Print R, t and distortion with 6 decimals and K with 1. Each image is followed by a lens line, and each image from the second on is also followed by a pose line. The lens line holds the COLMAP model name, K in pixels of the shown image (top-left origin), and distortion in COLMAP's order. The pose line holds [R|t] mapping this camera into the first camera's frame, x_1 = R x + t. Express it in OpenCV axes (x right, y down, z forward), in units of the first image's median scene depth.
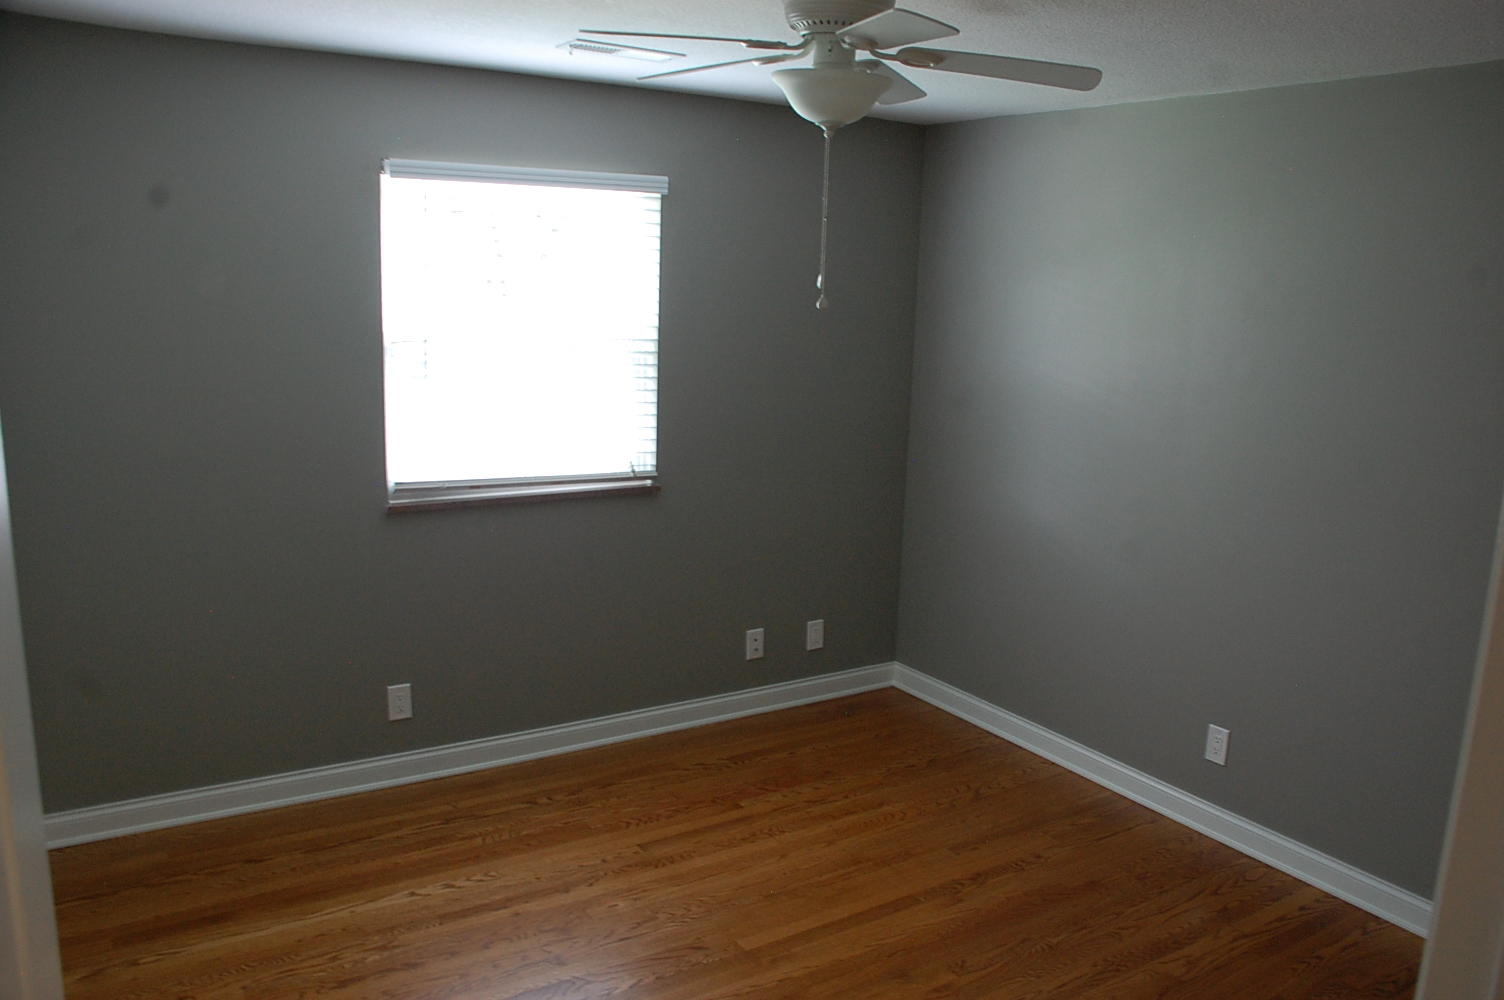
lens RADIAL K [[1183.0, 0, 756.9], [0, 1183.0, 518.9], [0, 0, 1]] dist [-0.159992, 0.115269]
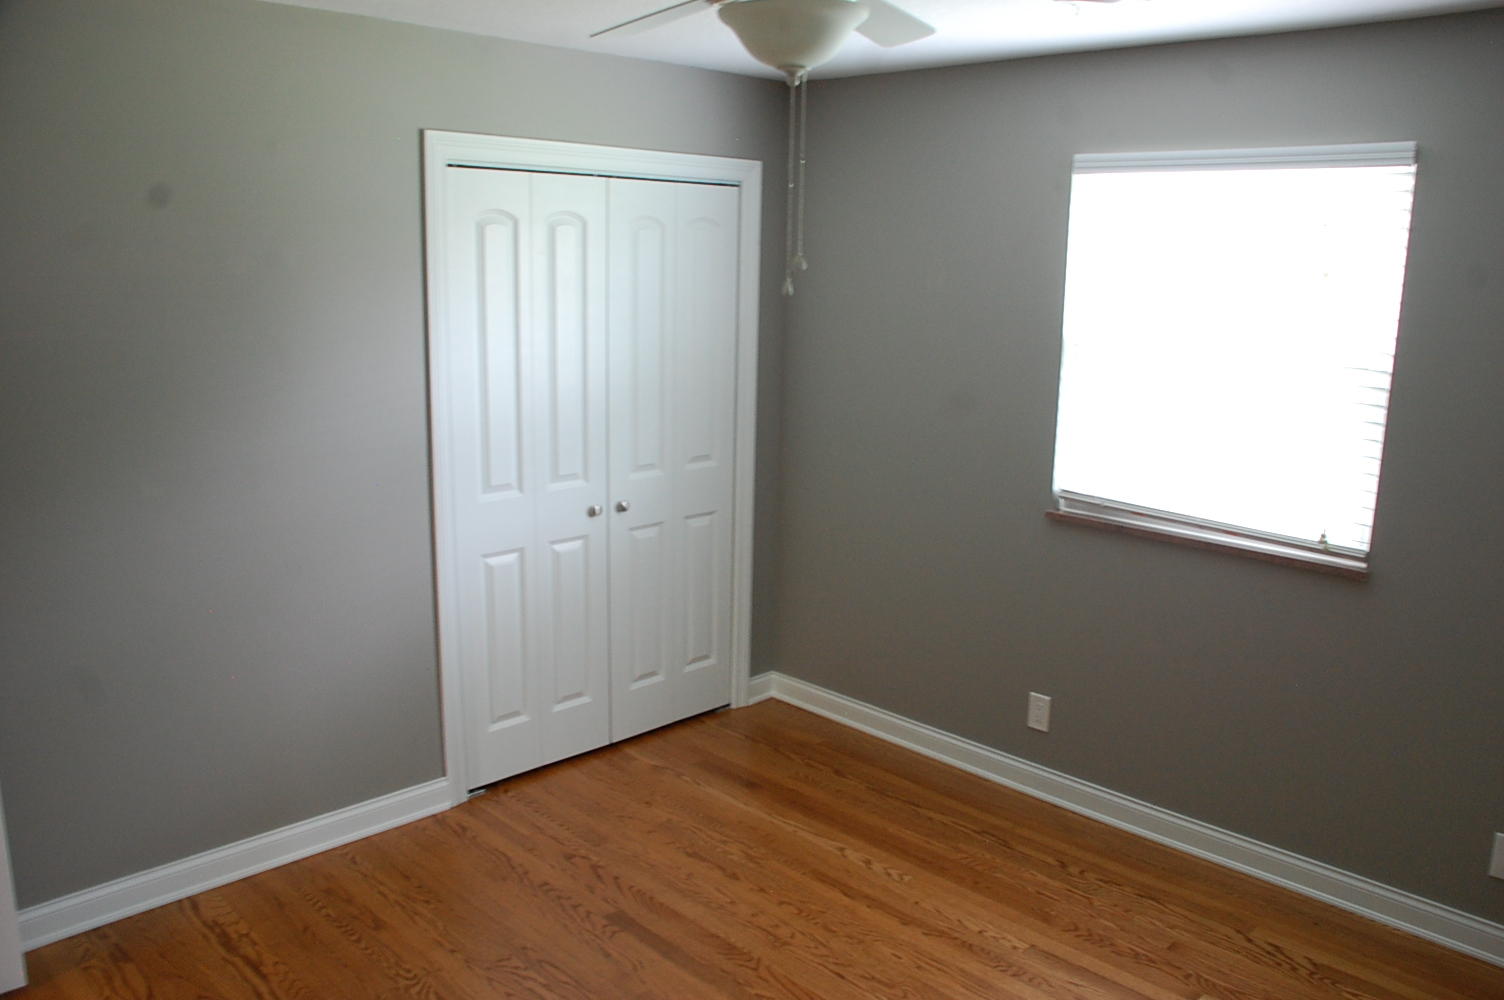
lens RADIAL K [[1183.0, 0, 756.9], [0, 1183.0, 518.9], [0, 0, 1]] dist [-0.159992, 0.115269]
pose [[0.205333, 0.186833, -0.960693, 0.577983], [-0.208003, 0.967515, 0.143702, -0.094391], [0.956333, 0.170320, 0.237524, 0.535161]]
